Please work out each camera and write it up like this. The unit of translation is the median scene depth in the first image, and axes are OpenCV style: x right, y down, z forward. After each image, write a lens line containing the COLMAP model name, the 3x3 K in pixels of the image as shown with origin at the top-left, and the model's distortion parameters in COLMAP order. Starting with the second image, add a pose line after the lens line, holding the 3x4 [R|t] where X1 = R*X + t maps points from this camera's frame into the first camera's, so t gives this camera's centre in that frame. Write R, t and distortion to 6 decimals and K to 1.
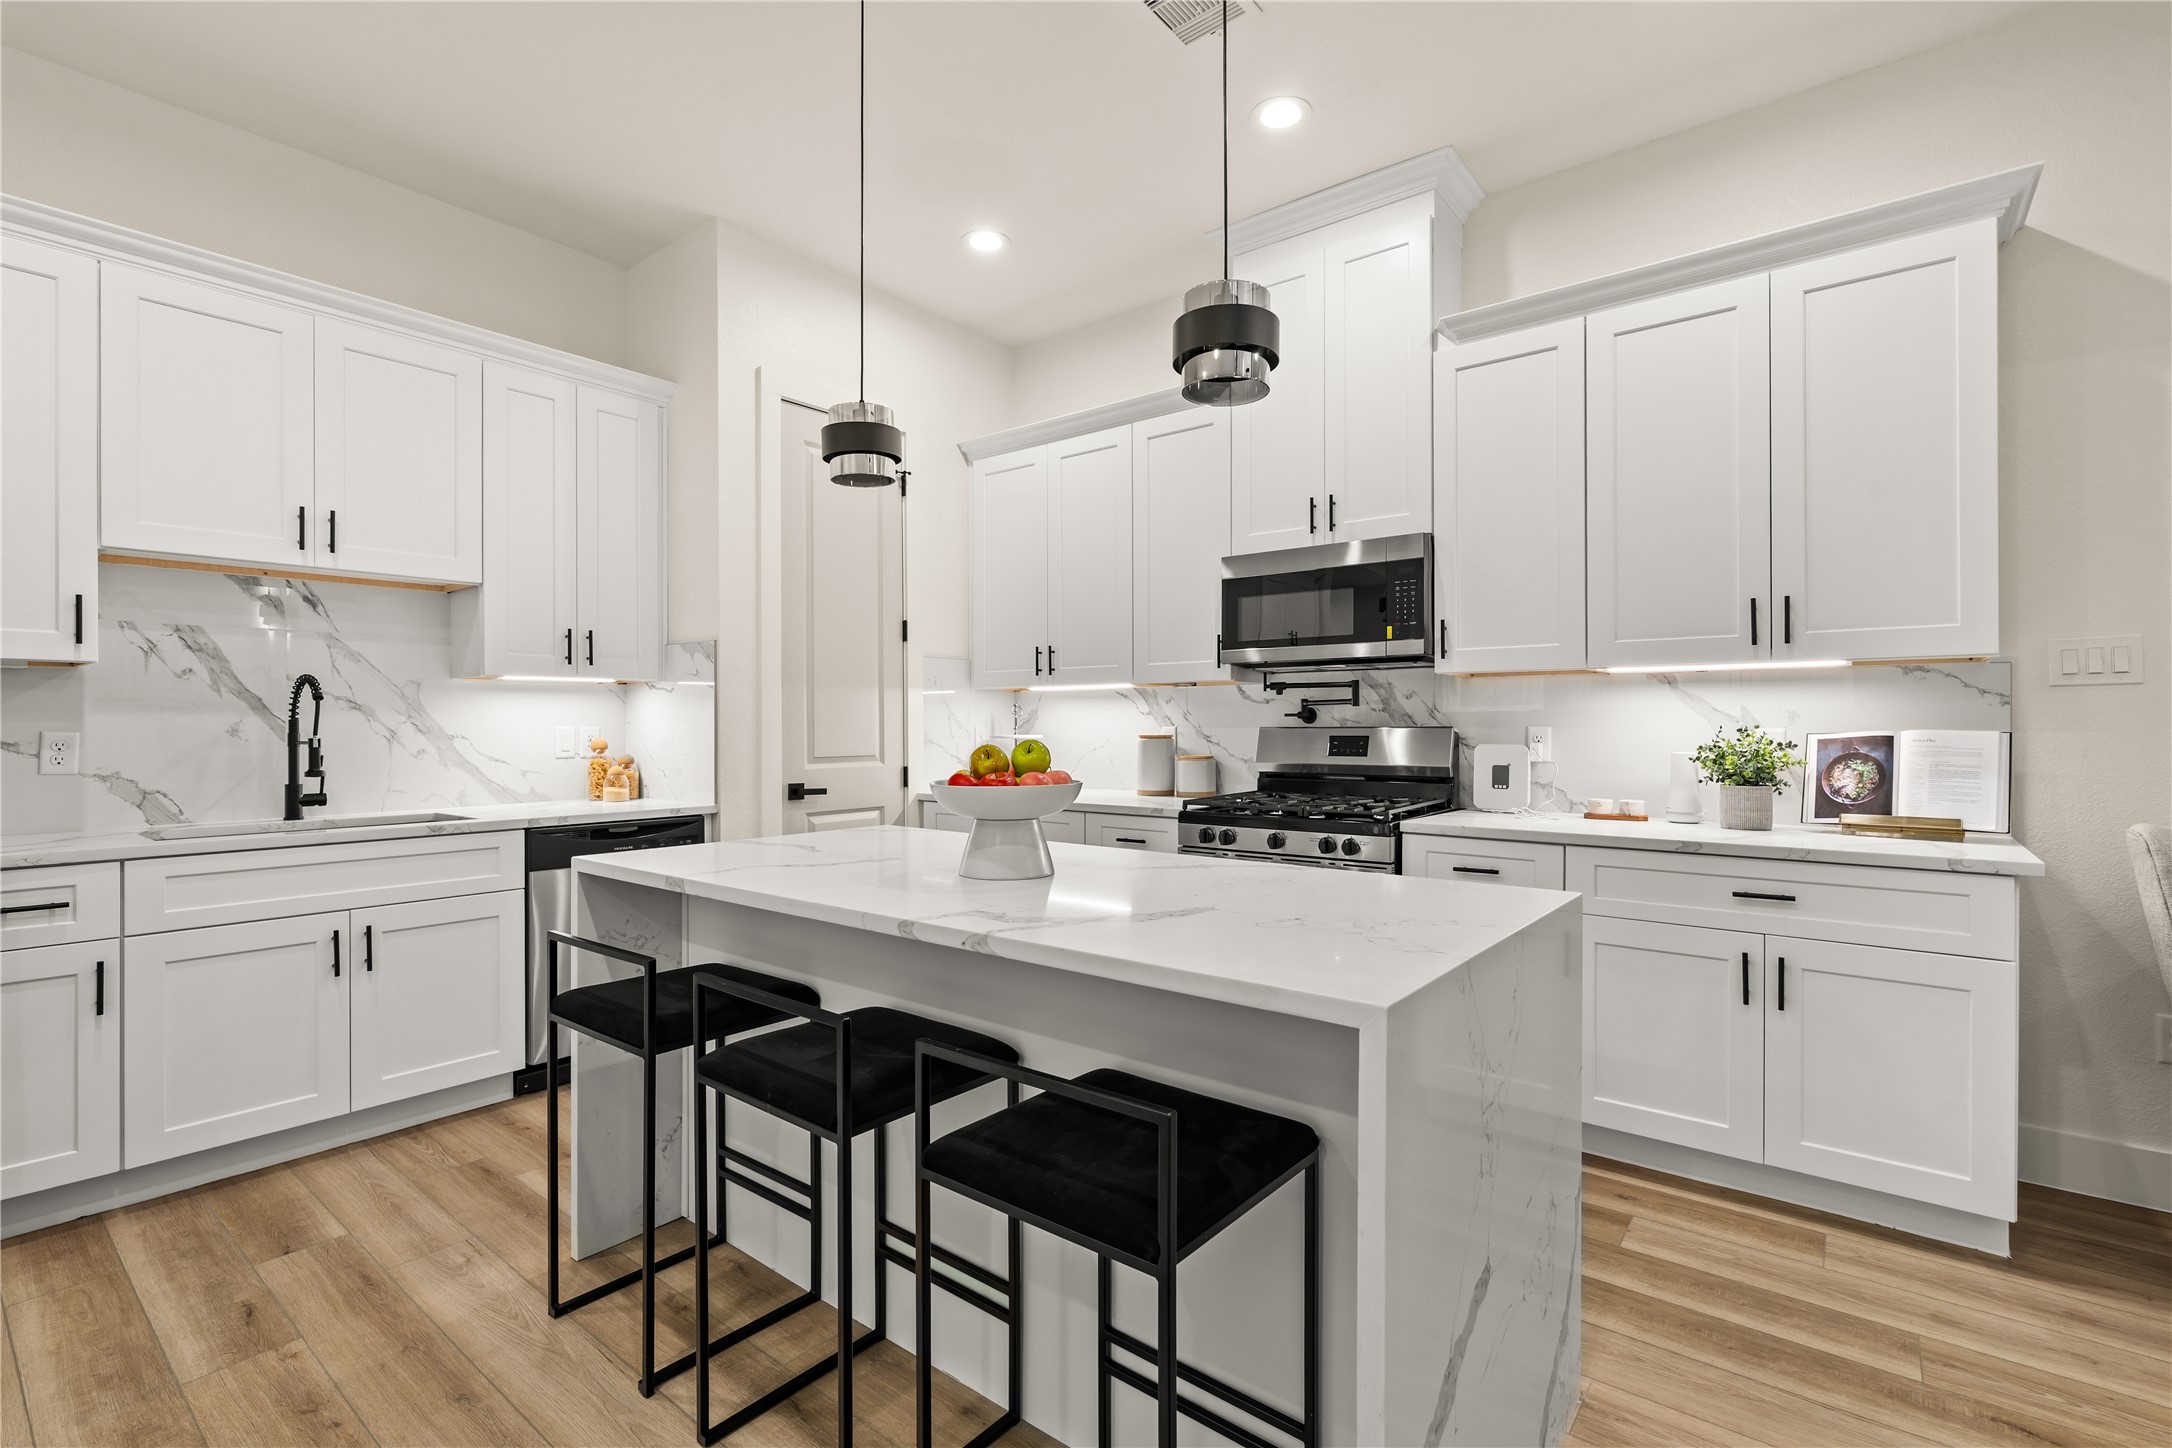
lens RADIAL K [[976.2, 0, 1086.0], [0, 976.2, 724.0], [0, 0, 1]] dist [-0.001979, 0.000309]
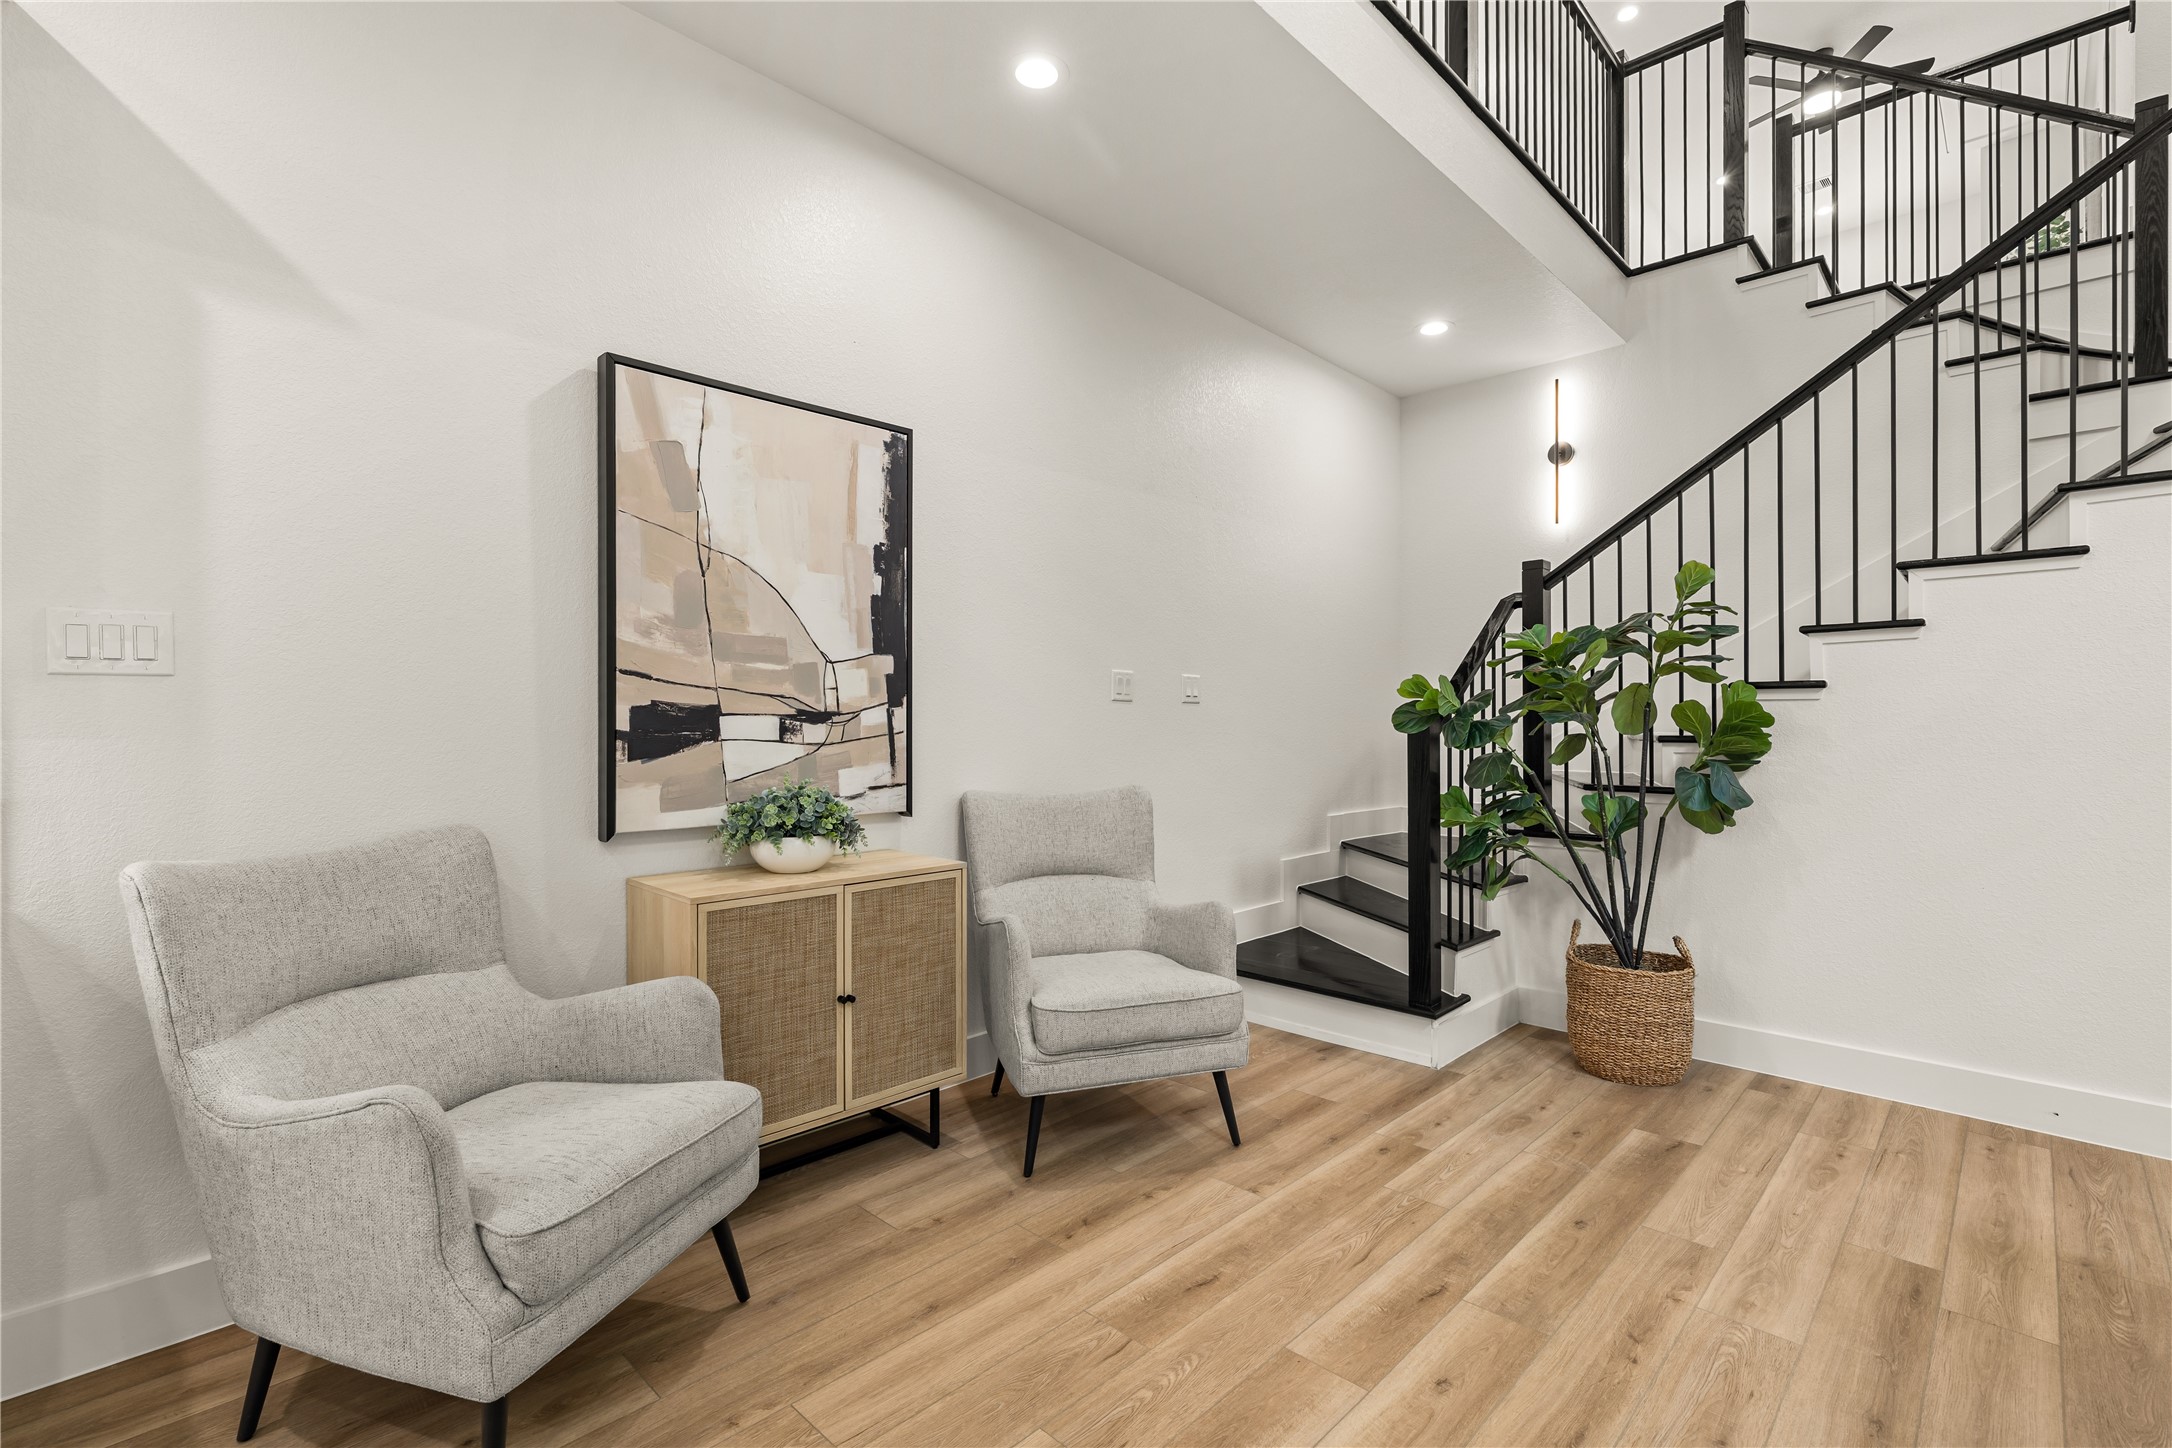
lens RADIAL K [[976.2, 0, 1086.0], [0, 976.2, 724.0], [0, 0, 1]] dist [-0.001979, 0.000309]
pose [[0.104819, -0.000637, 0.994491, 0.347933], [0.001560, 0.999999, 0.000477, -0.001511], [-0.994490, 0.001502, 0.104820, 0.169818]]
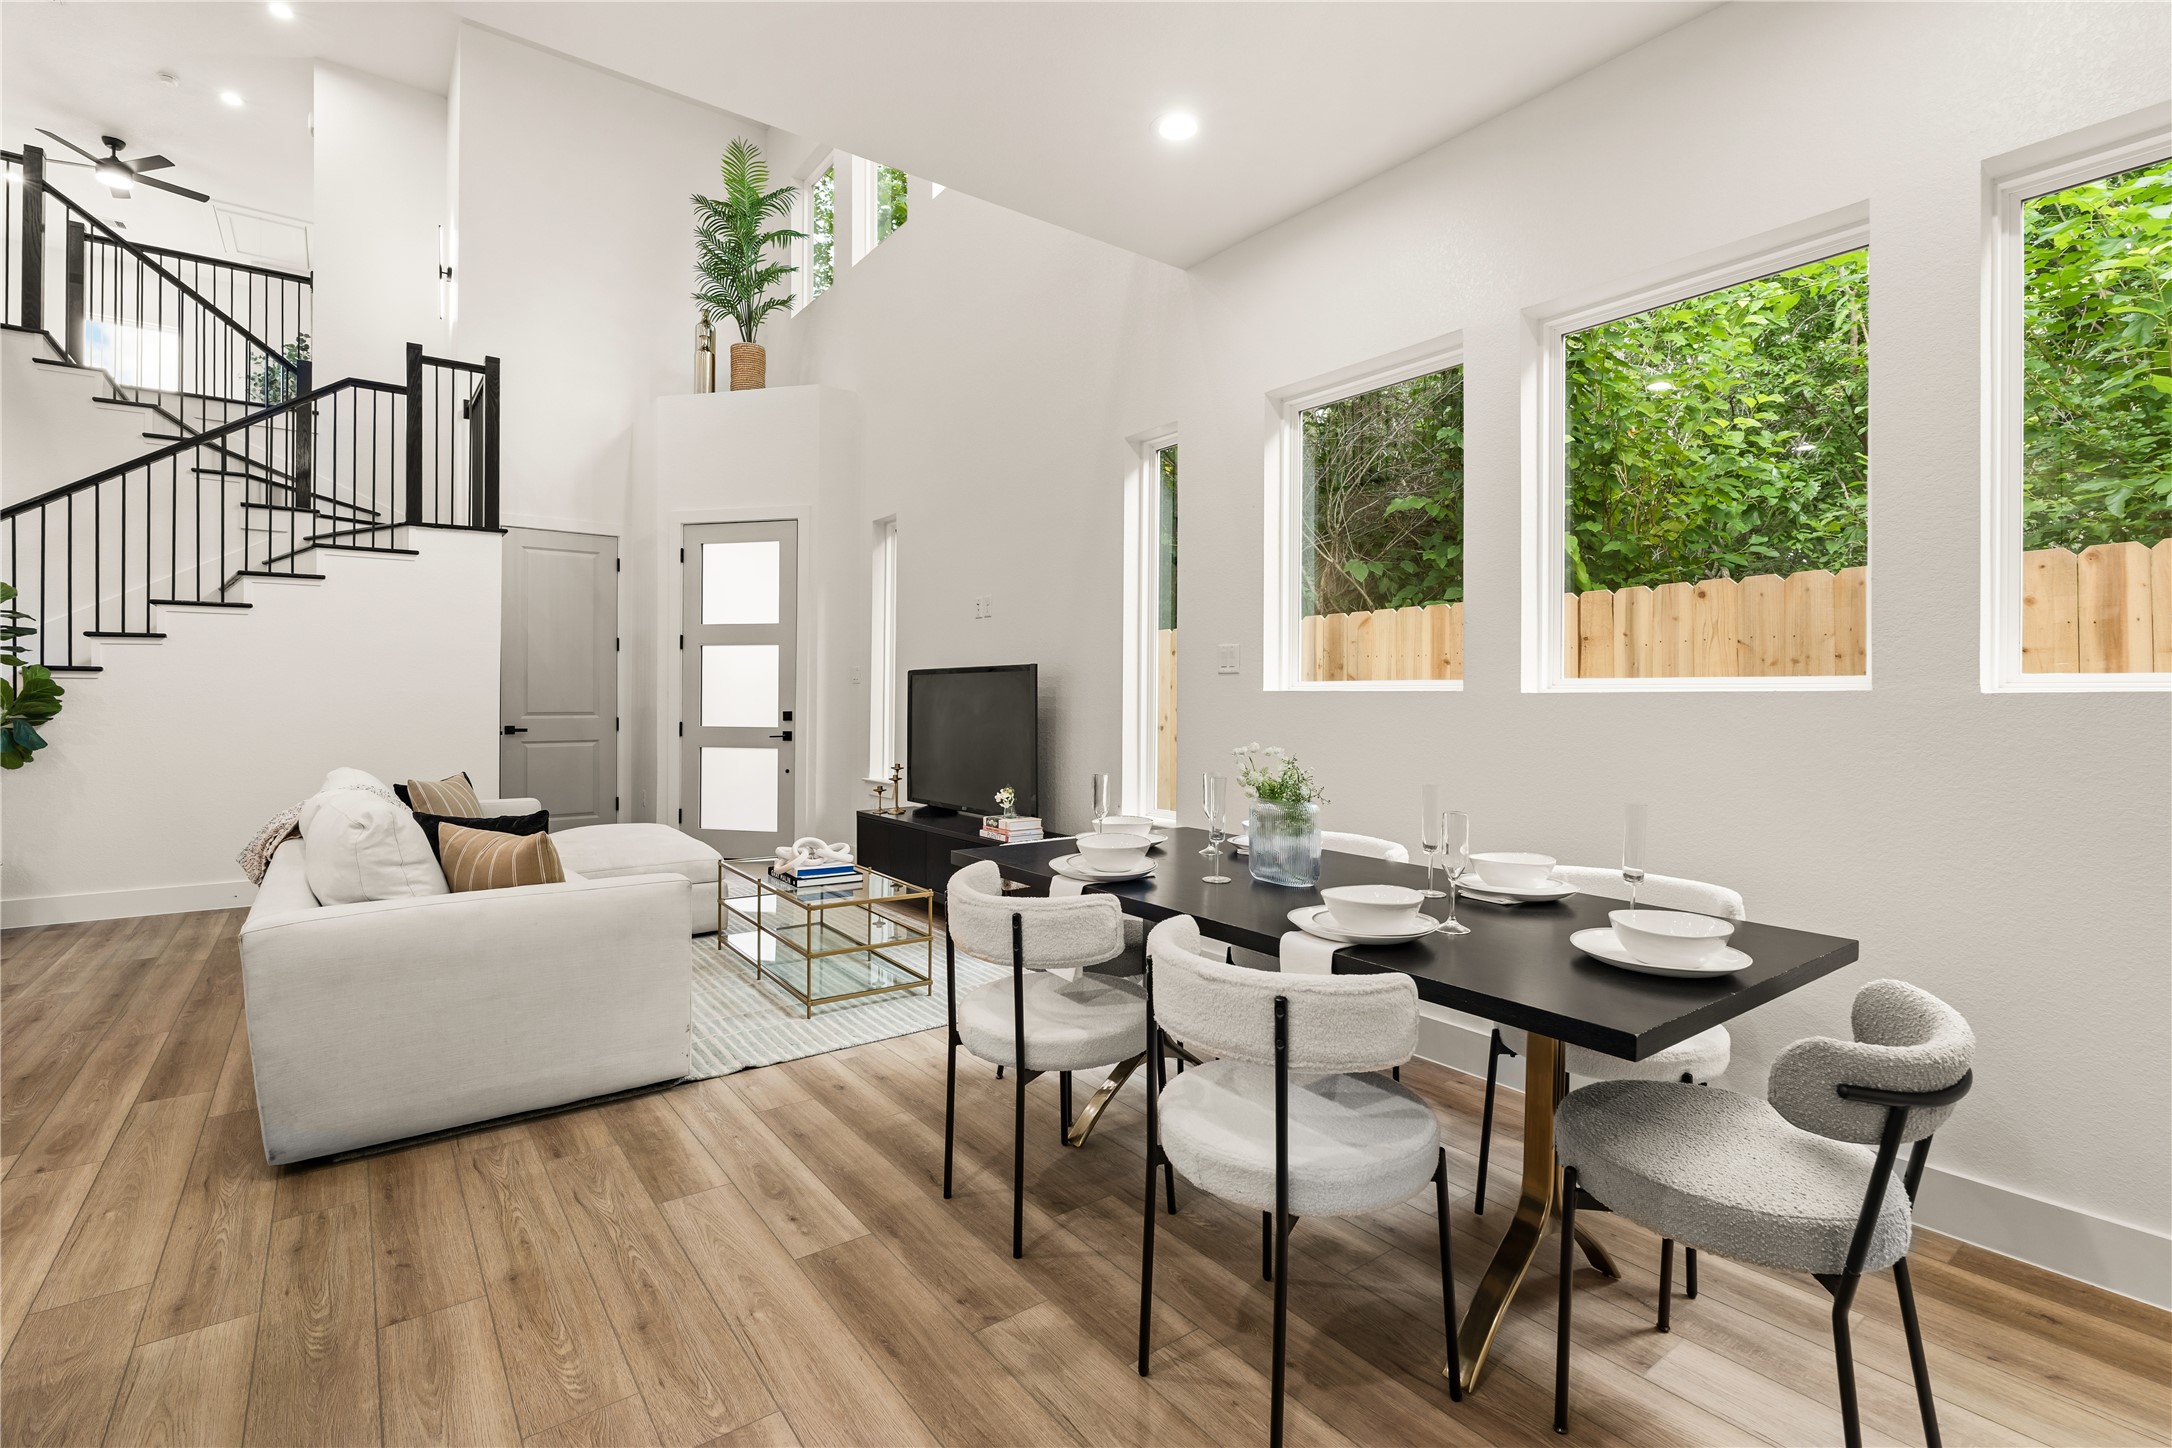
lens RADIAL K [[993.1, 0, 1088.5], [0, 993.1, 693.7], [0, 0, 1]] dist [-0.000583, 0.000656]
pose [[-0.966016, -0.001455, 0.258478, -0.763259], [-0.002479, 0.999990, -0.003633, 0.002018], [-0.258471, -0.004150, -0.966010, 0.787307]]
